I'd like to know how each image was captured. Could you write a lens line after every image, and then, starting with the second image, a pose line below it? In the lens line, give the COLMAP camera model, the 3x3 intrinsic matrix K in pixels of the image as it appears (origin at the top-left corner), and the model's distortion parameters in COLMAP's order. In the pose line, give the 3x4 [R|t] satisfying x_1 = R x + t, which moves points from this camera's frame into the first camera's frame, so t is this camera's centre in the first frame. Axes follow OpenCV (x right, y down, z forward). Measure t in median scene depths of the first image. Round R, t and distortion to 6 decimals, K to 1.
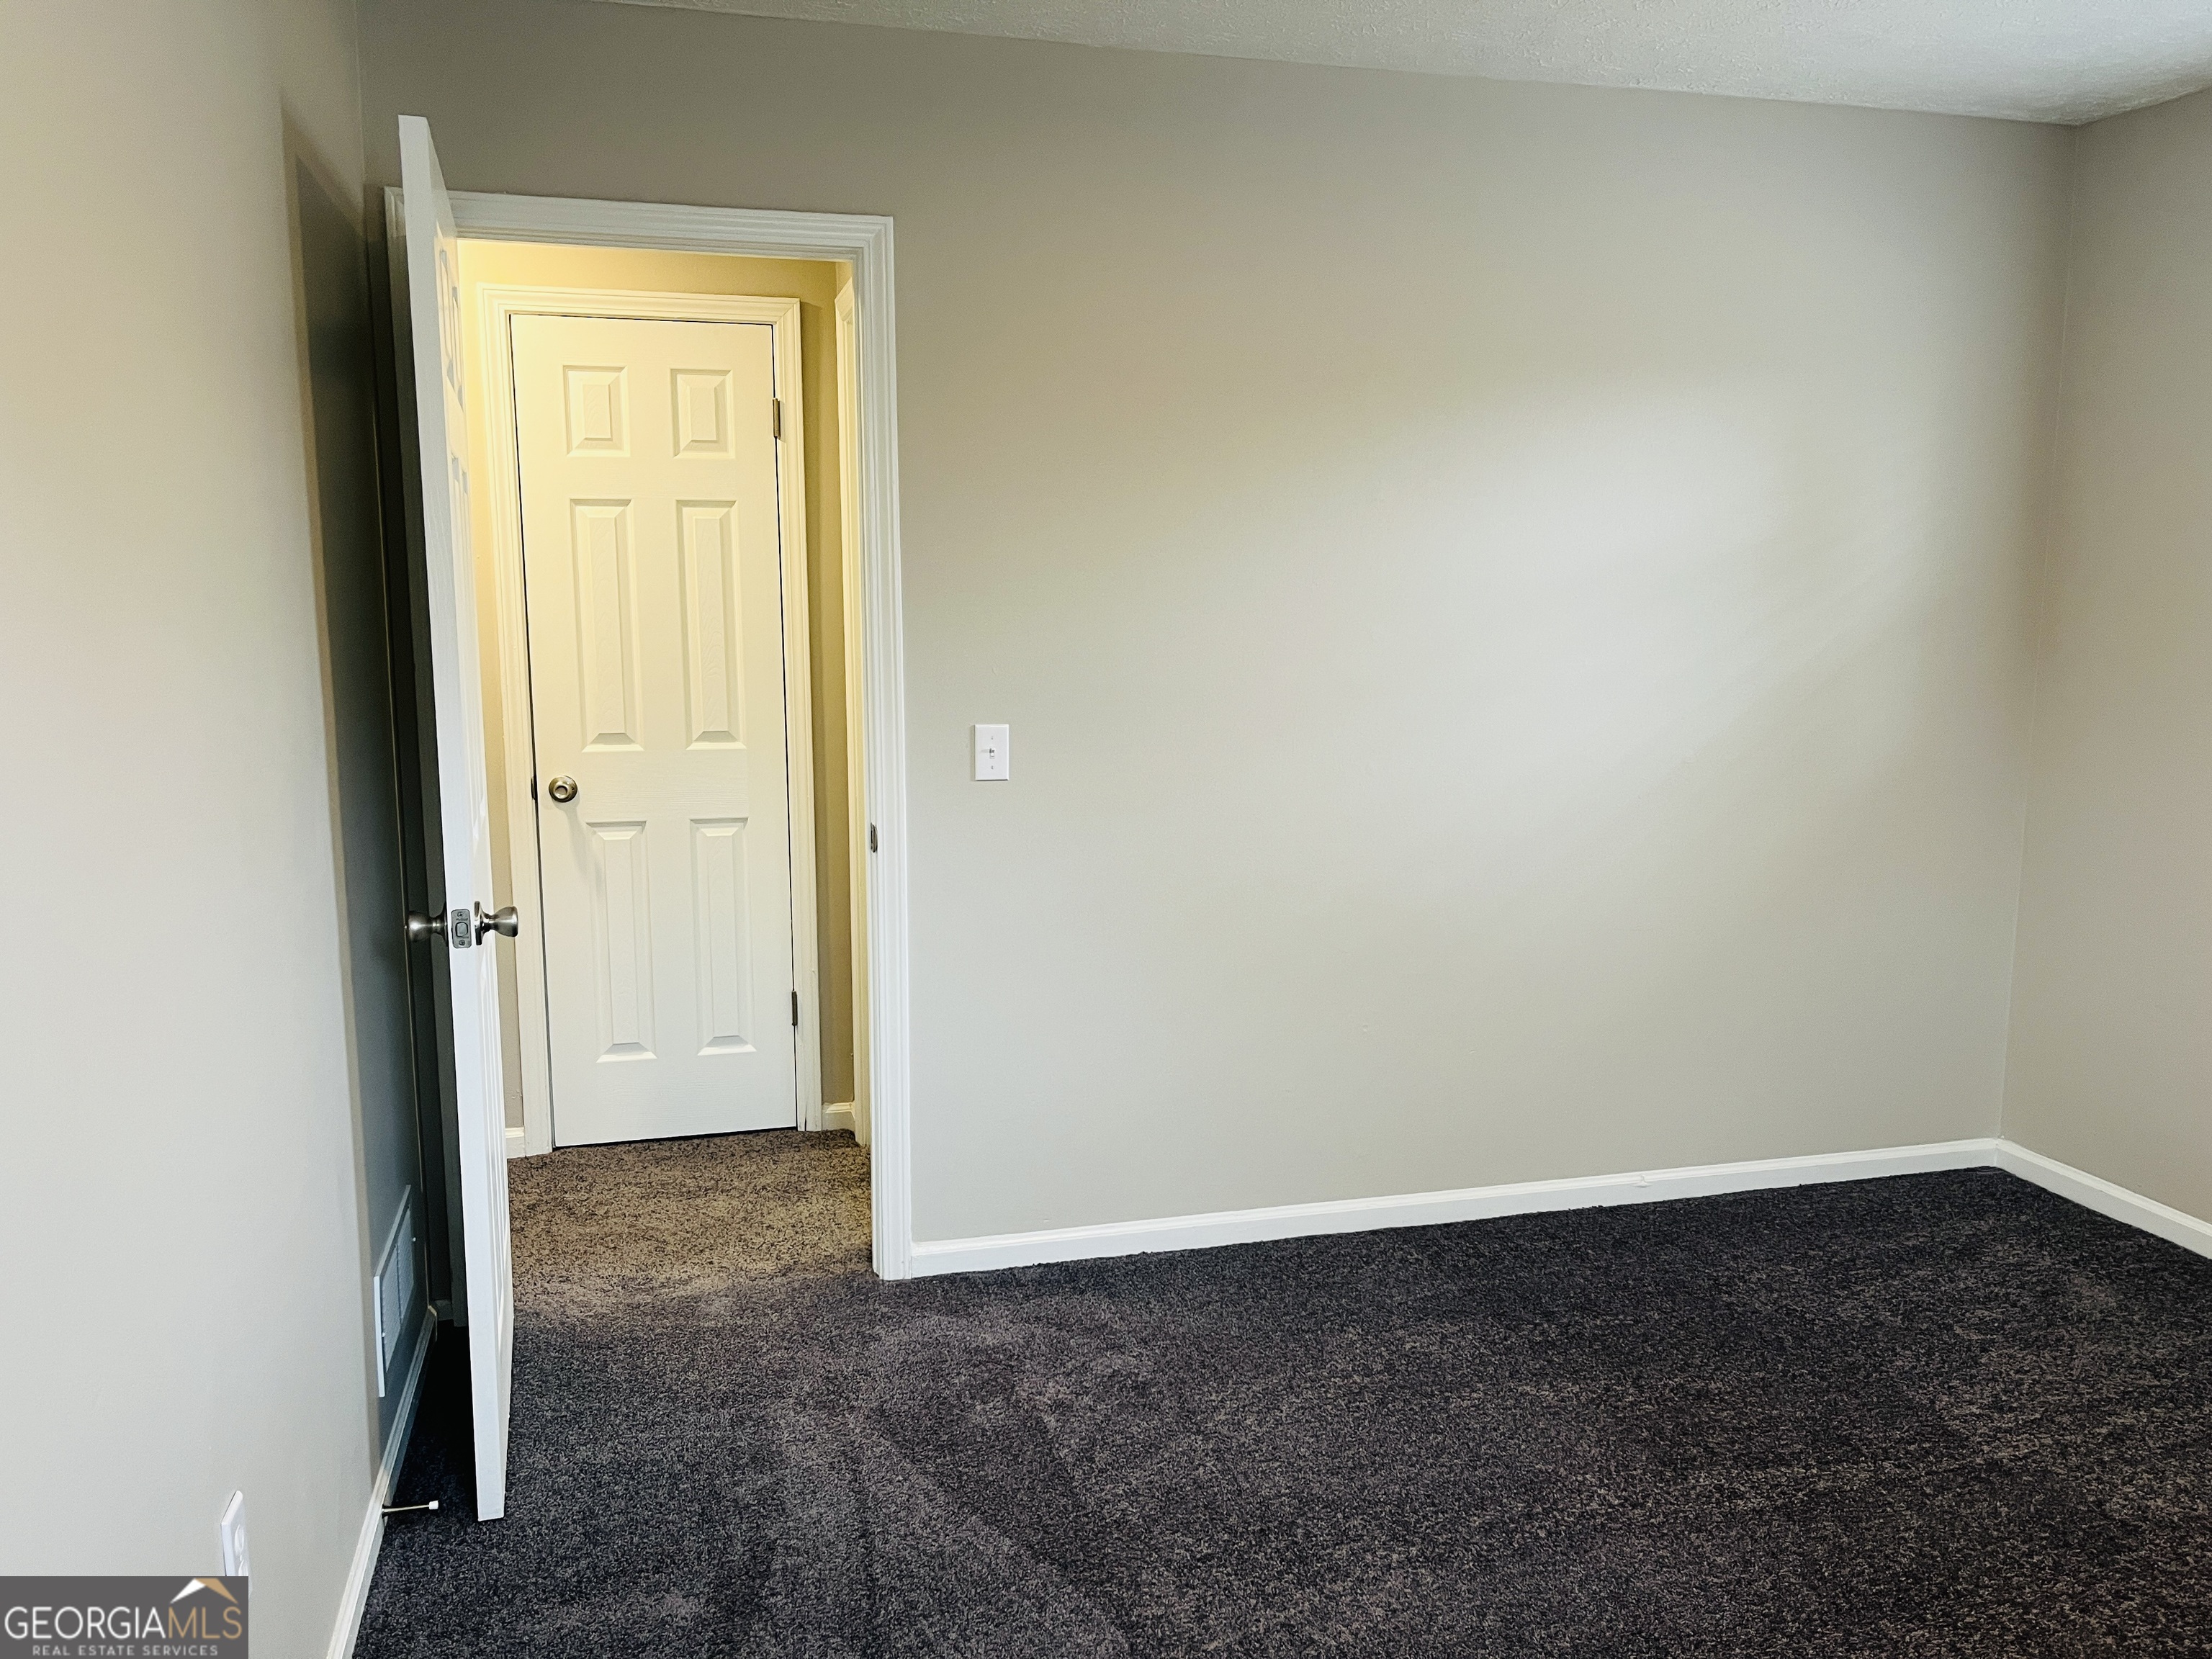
lens RADIAL K [[1683.8, 0, 1100.9], [0, 1683.8, 822.6], [0, 0, 1]] dist [0.056430, -0.091277]
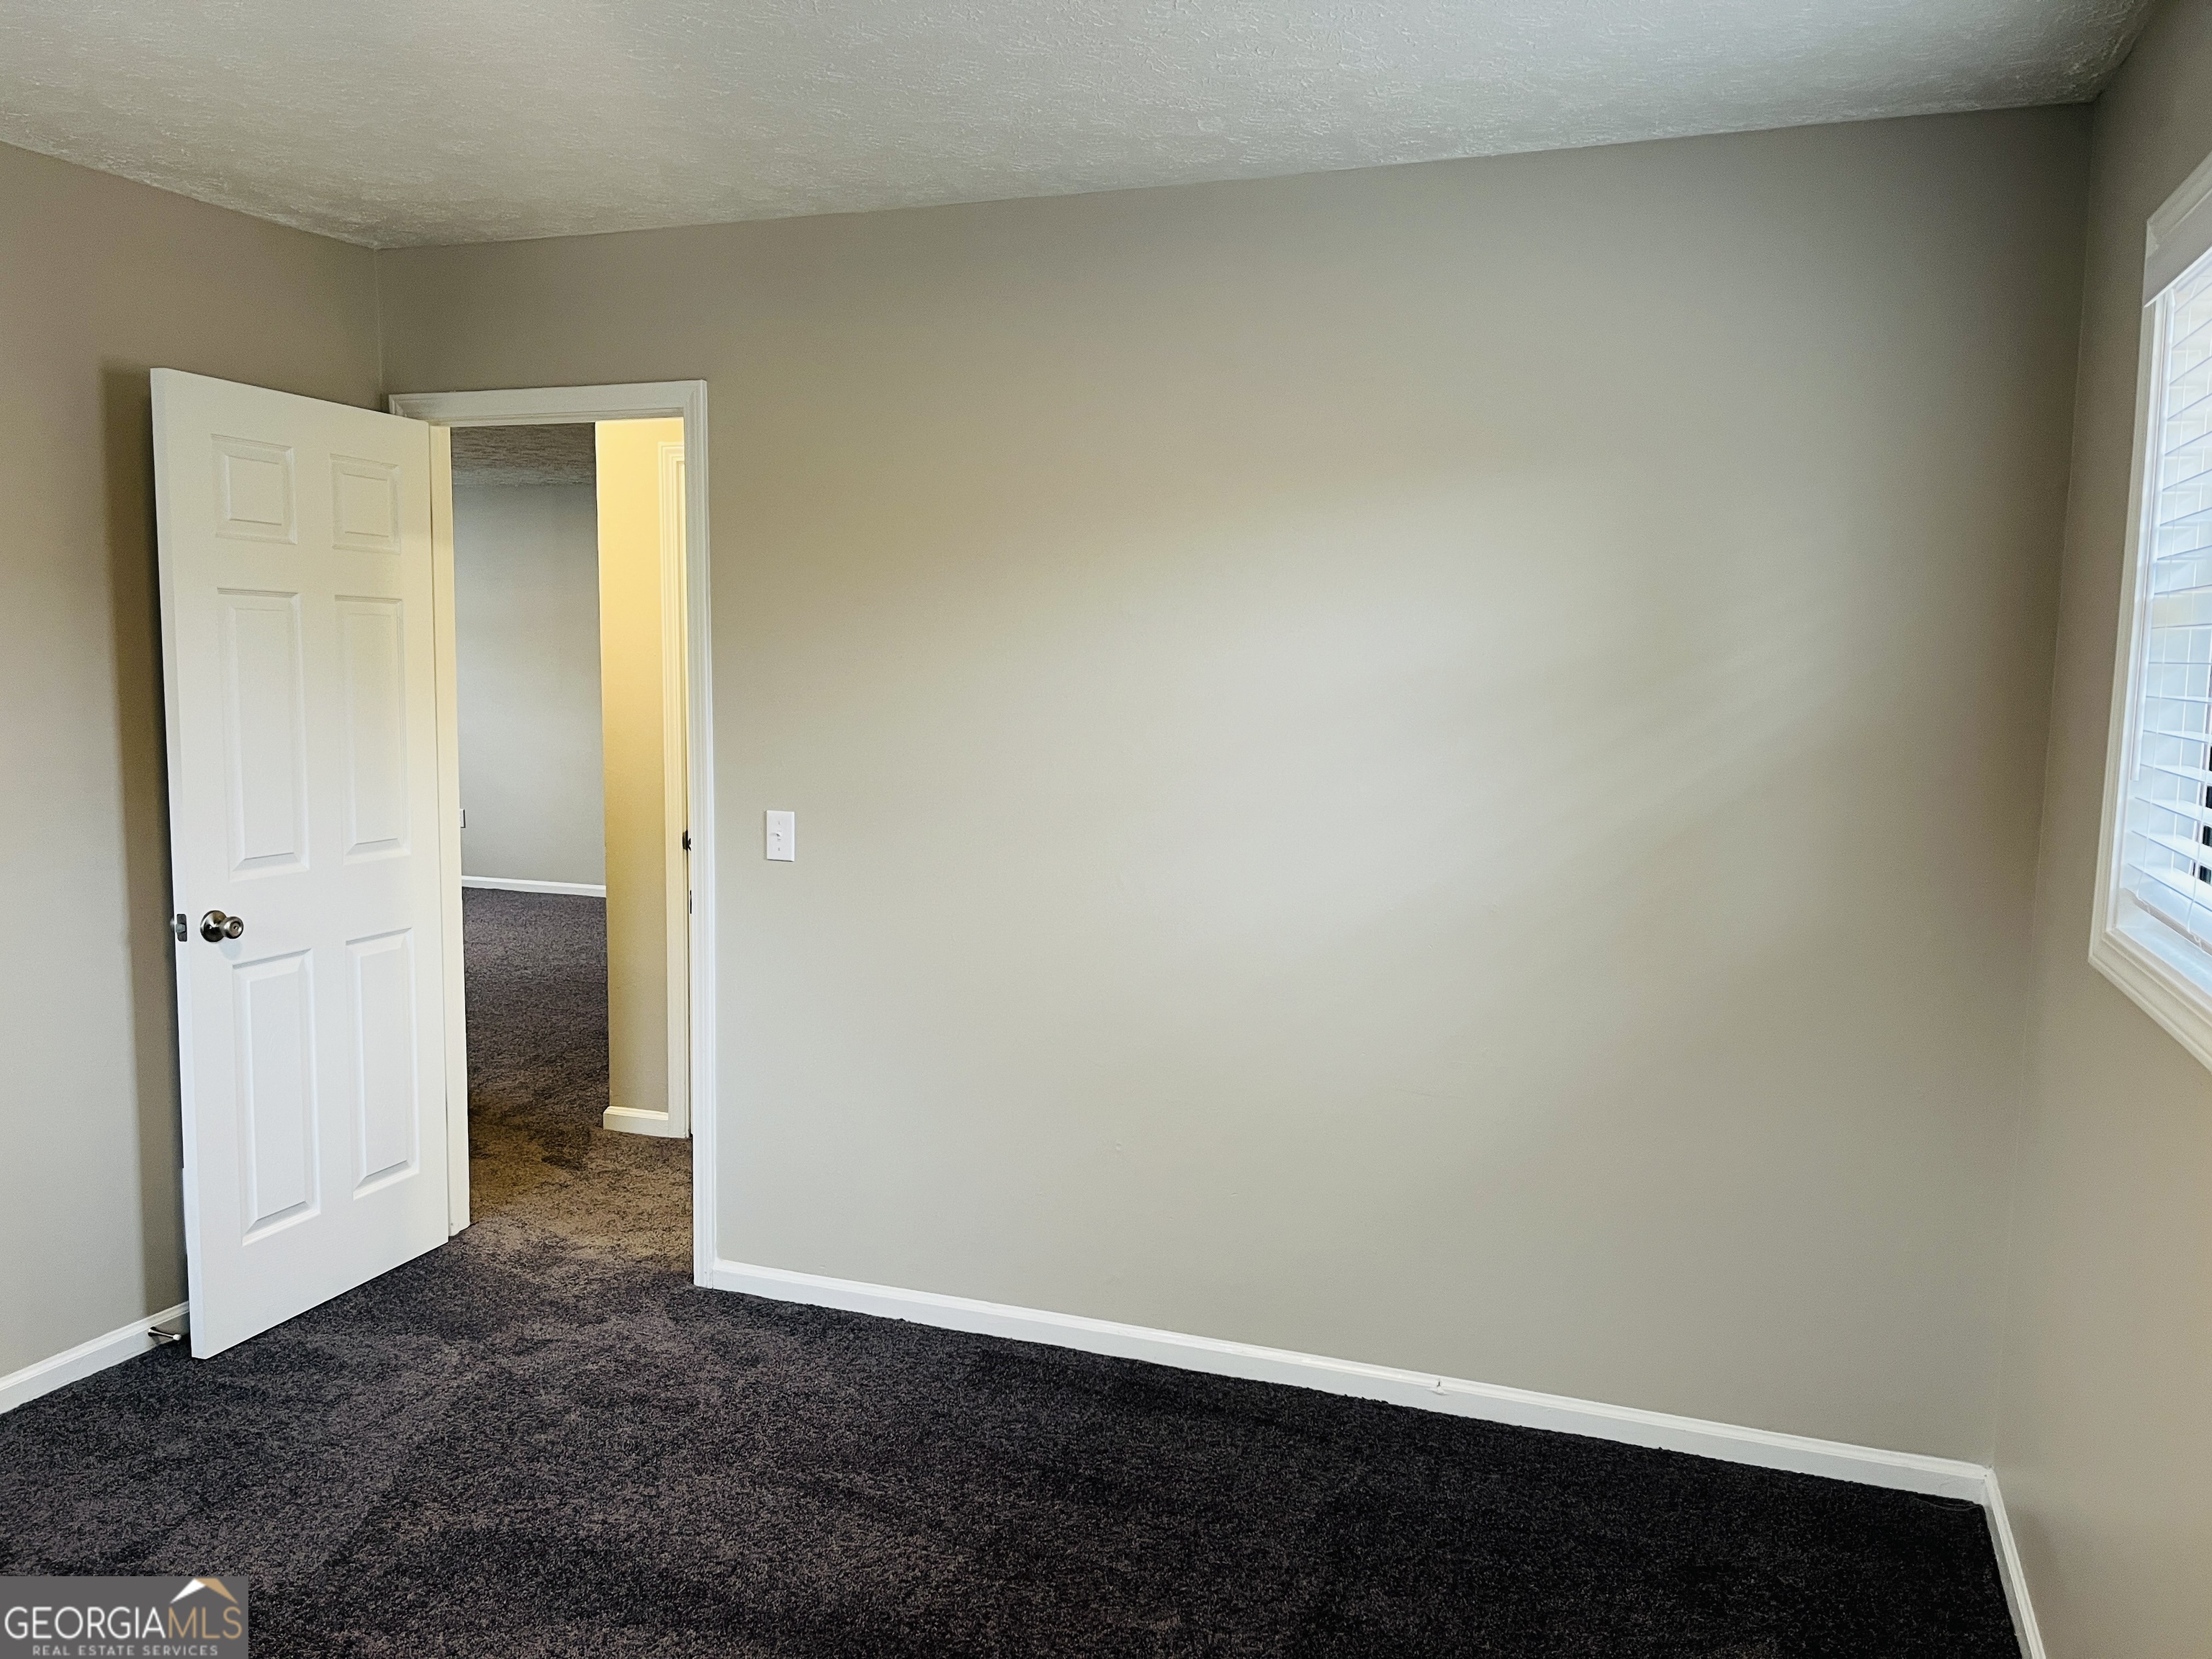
lens RADIAL K [[1683.8, 0, 1116.1], [0, 1683.8, 825.7], [0, 0, 1]] dist [0.056430, -0.091277]
pose [[0.812854, 0.070475, -0.578188, 0.750820], [-0.094286, 0.995482, -0.011215, -0.055754], [0.574785, 0.063632, 0.815827, 0.199799]]
